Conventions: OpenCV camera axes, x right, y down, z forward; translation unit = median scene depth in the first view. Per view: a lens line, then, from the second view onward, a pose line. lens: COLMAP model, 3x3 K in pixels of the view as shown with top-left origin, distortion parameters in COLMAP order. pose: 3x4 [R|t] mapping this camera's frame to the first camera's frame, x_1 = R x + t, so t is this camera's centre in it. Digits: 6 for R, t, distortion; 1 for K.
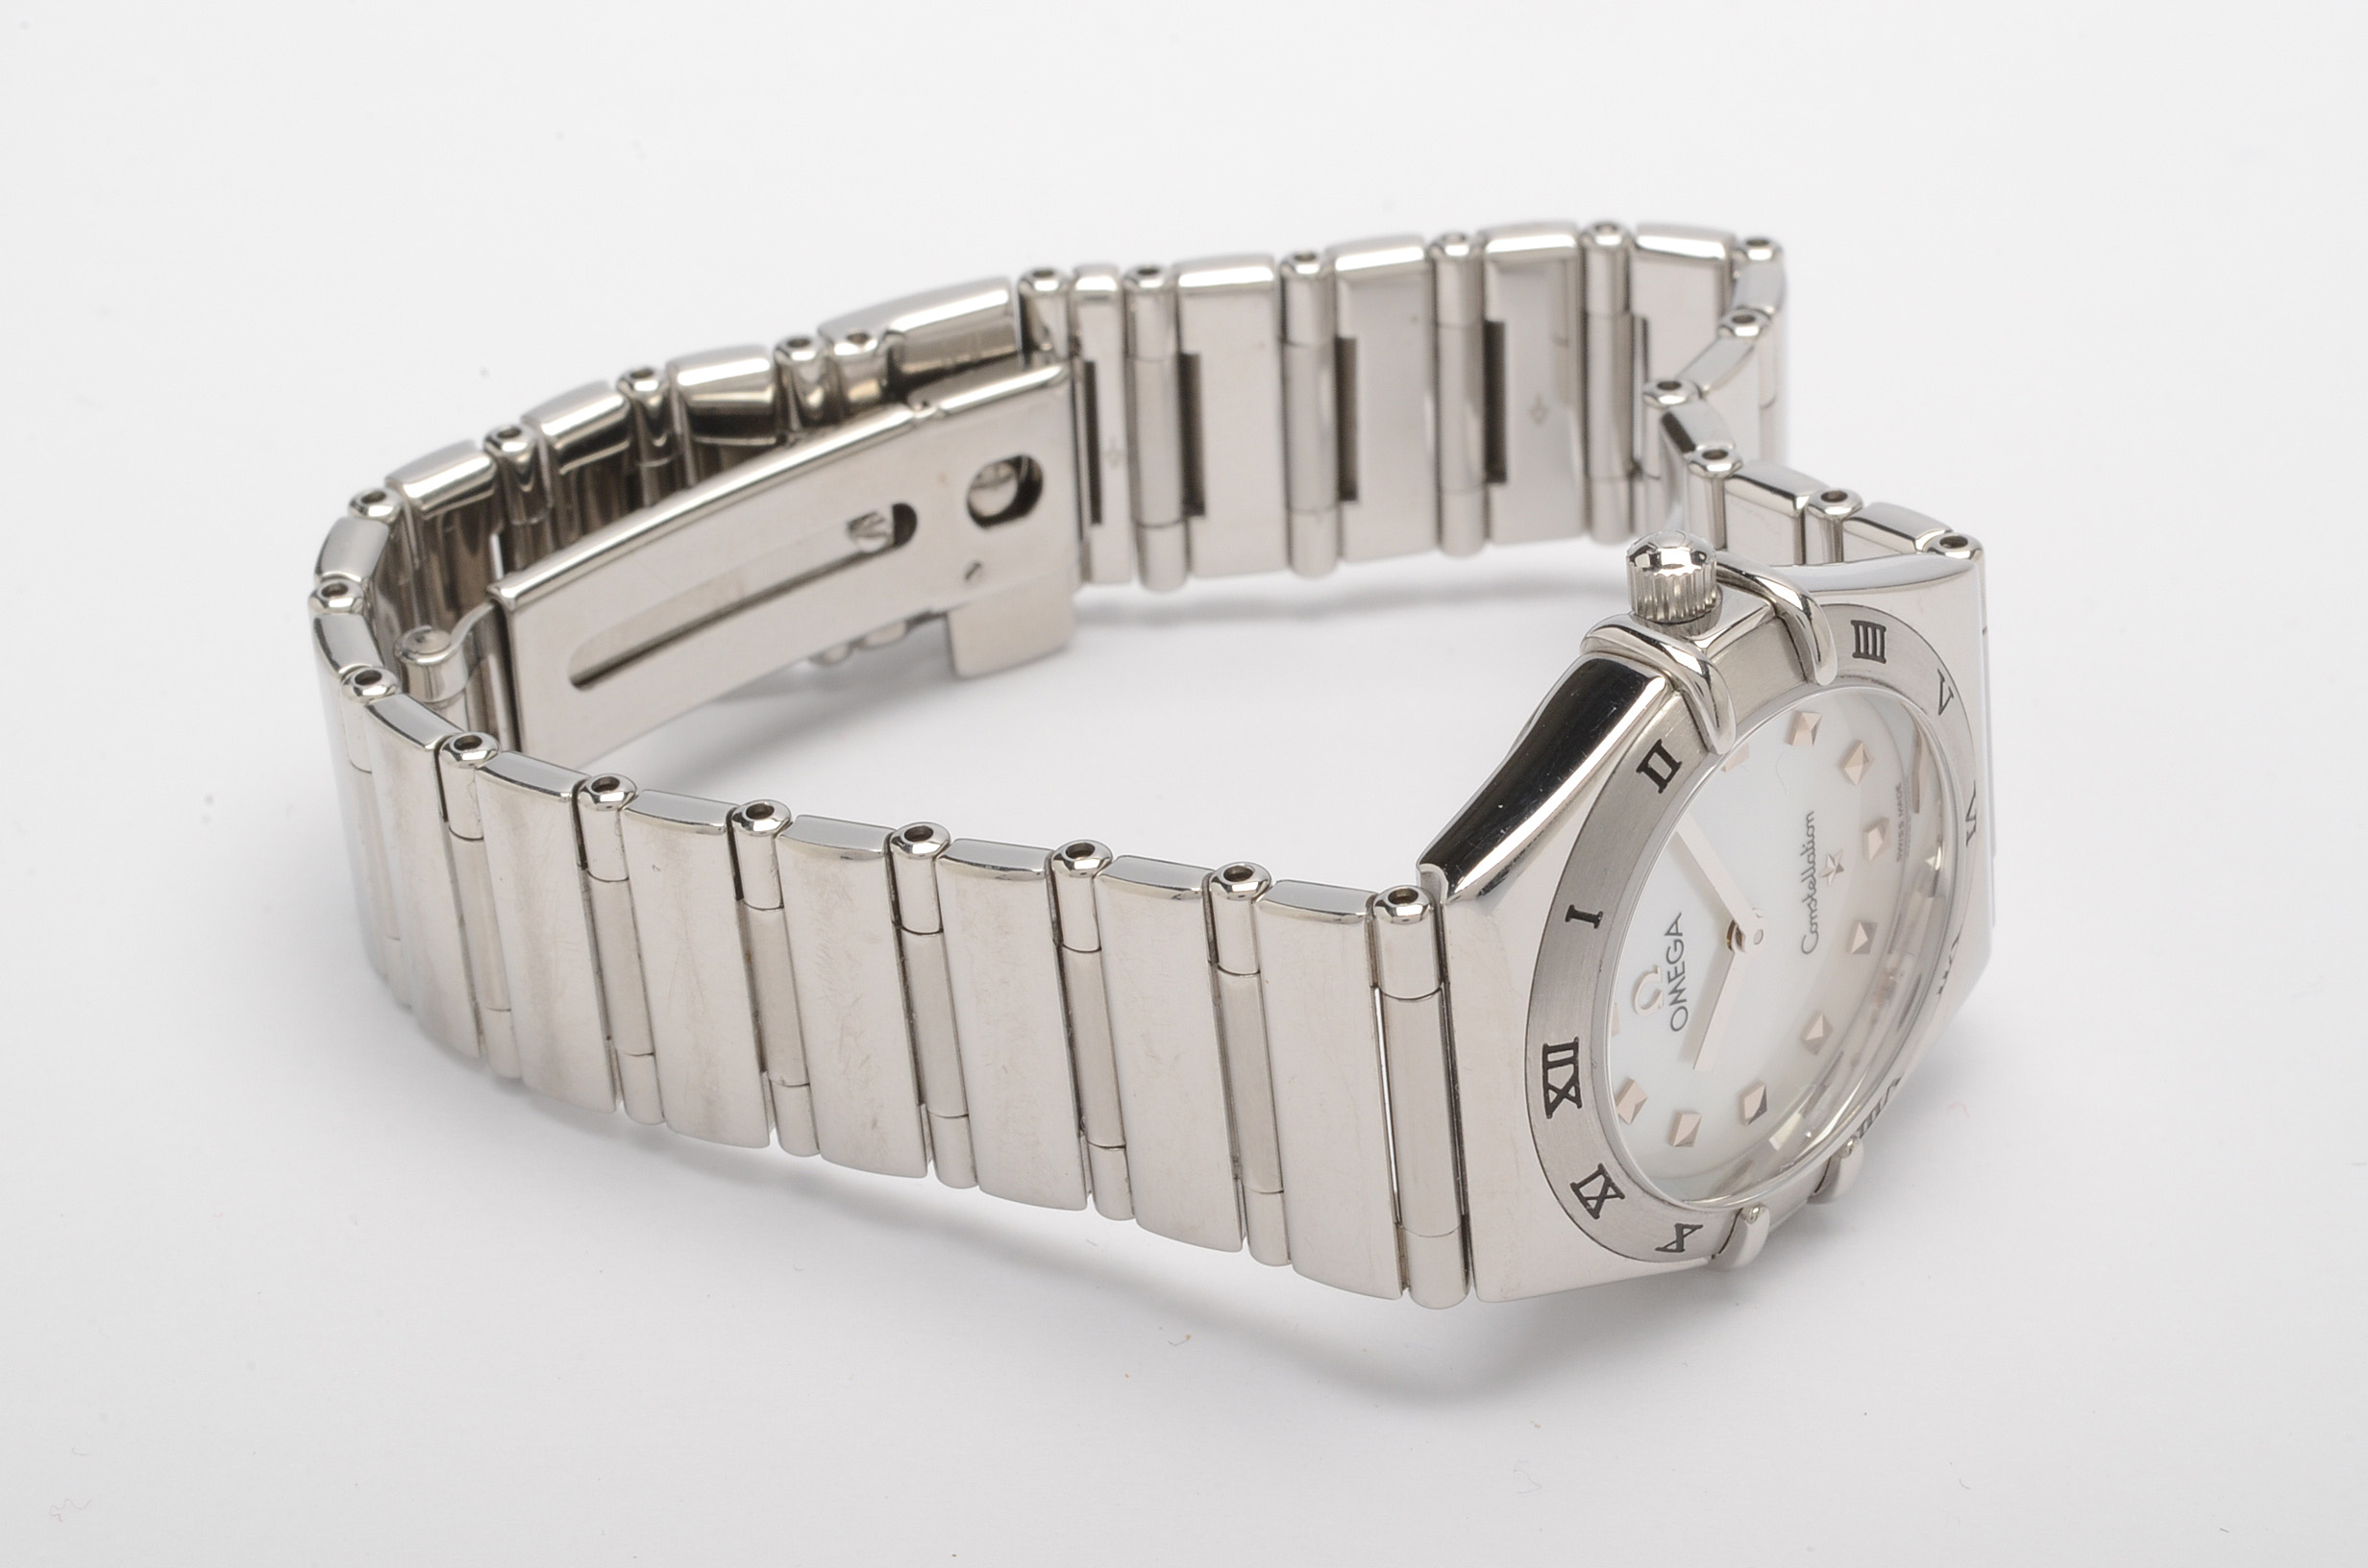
lens RADIAL K [[6162.7, 0, 1186.4], [0, 6162.7, 788.9], [0, 0, 1]] dist [0.040926, 0.000000]
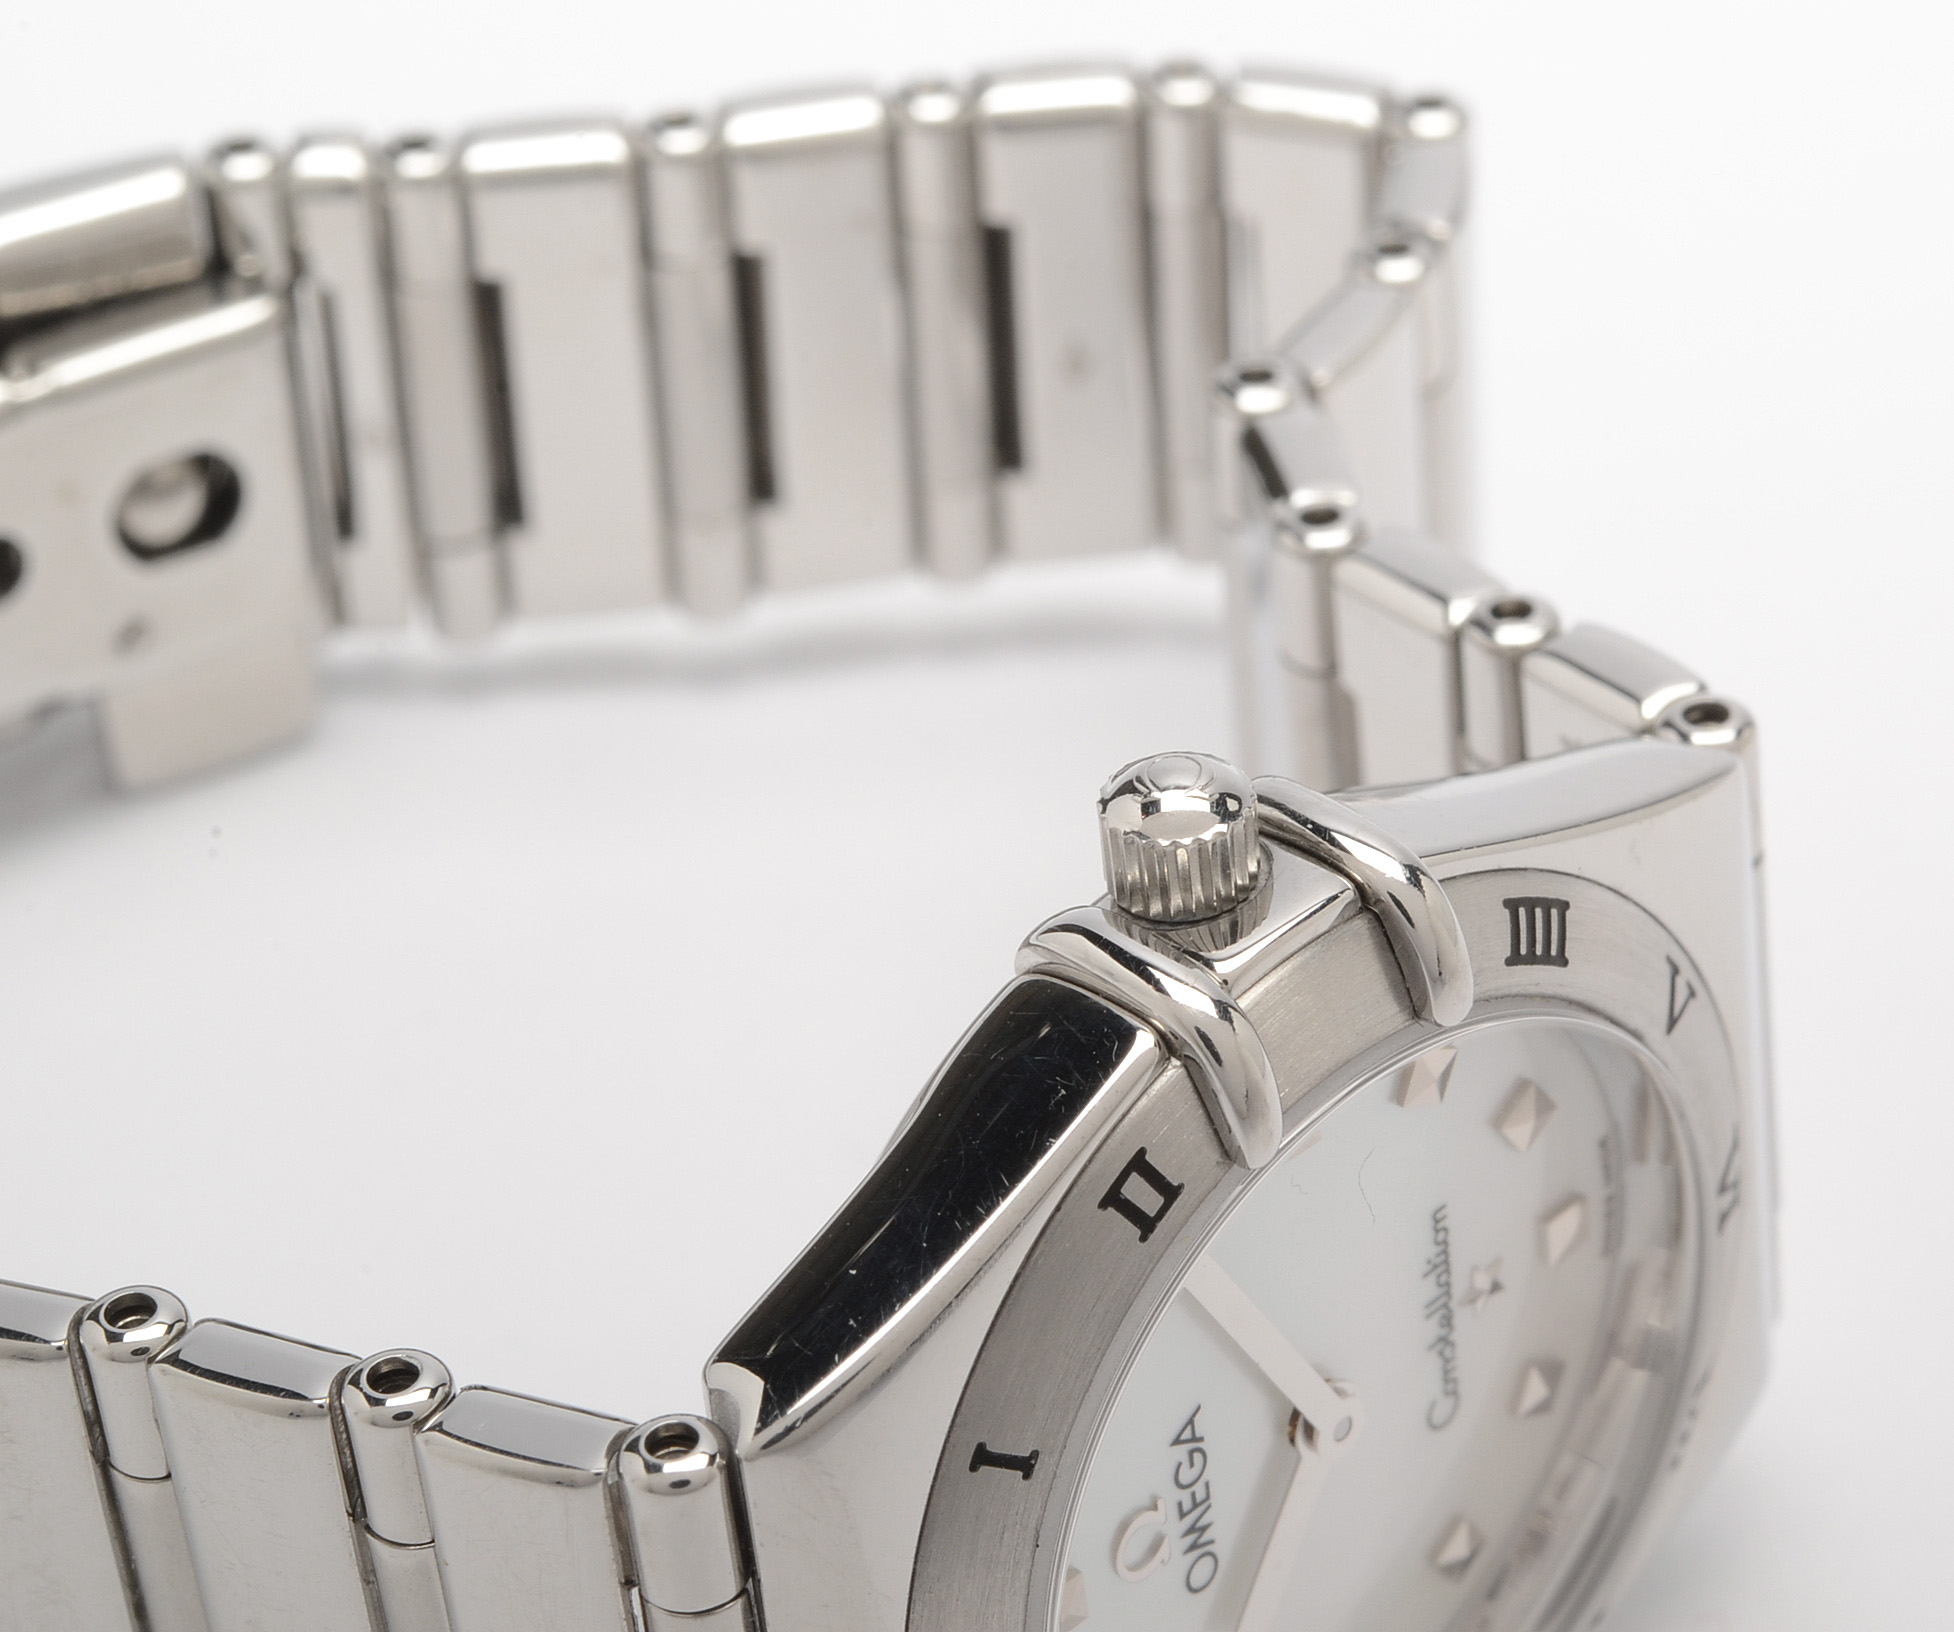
lens RADIAL K [[7056.6, 0, 976.8], [0, 7056.6, 812.7], [0, 0, 1]] dist [0.013766, 0.000000]
pose [[0.999702, 0.008857, -0.022768, 0.069905], [-0.006690, 0.995592, 0.093552, -0.090338], [0.023496, -0.093372, 0.995354, 0.334305]]
